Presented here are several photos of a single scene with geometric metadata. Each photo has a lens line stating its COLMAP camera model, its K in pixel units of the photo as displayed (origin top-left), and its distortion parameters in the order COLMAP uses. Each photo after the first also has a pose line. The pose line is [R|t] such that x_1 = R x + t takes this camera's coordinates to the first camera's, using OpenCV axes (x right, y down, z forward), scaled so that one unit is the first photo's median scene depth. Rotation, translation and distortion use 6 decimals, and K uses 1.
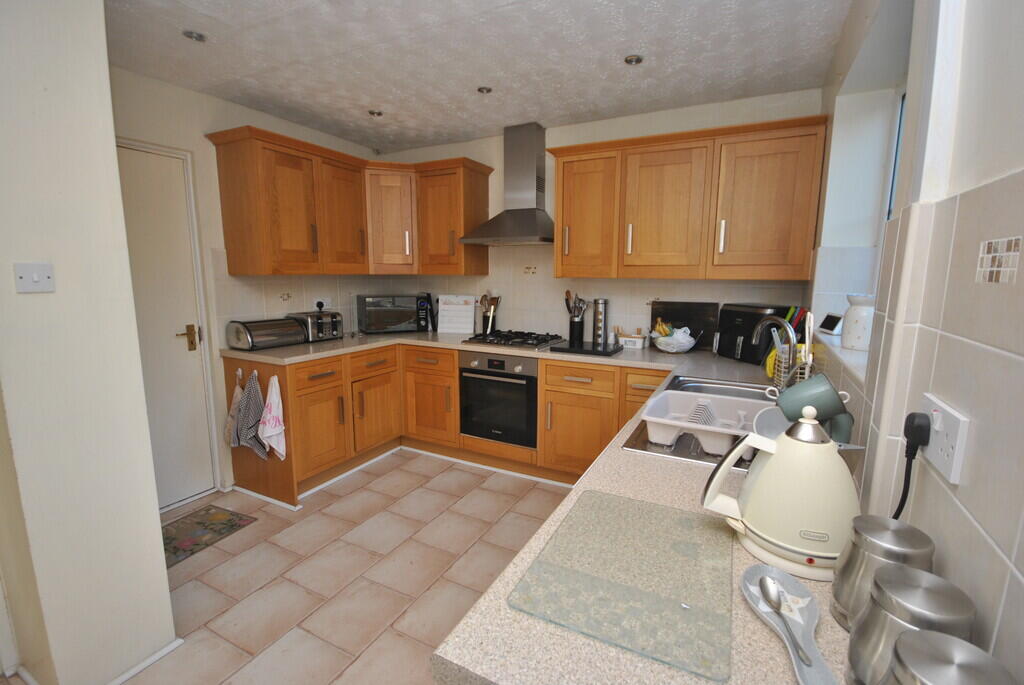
lens RADIAL K [[452.3, 0, 517.5], [0, 452.3, 341.3], [0, 0, 1]] dist [-0.002283, -0.003785]
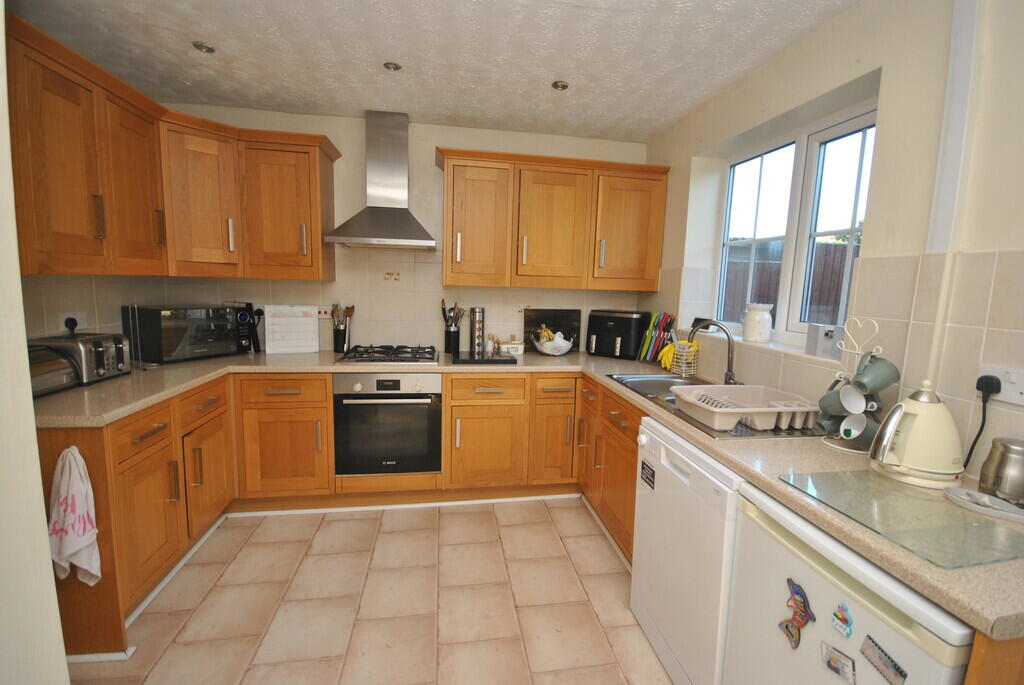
lens RADIAL K [[452.3, 0, 519.1], [0, 452.3, 341.4], [0, 0, 1]] dist [-0.002283, -0.003785]
pose [[0.796673, -0.058925, 0.601532, -0.350268], [0.066070, 0.997763, 0.010235, -0.023647], [-0.600789, 0.031589, 0.798783, 0.154544]]
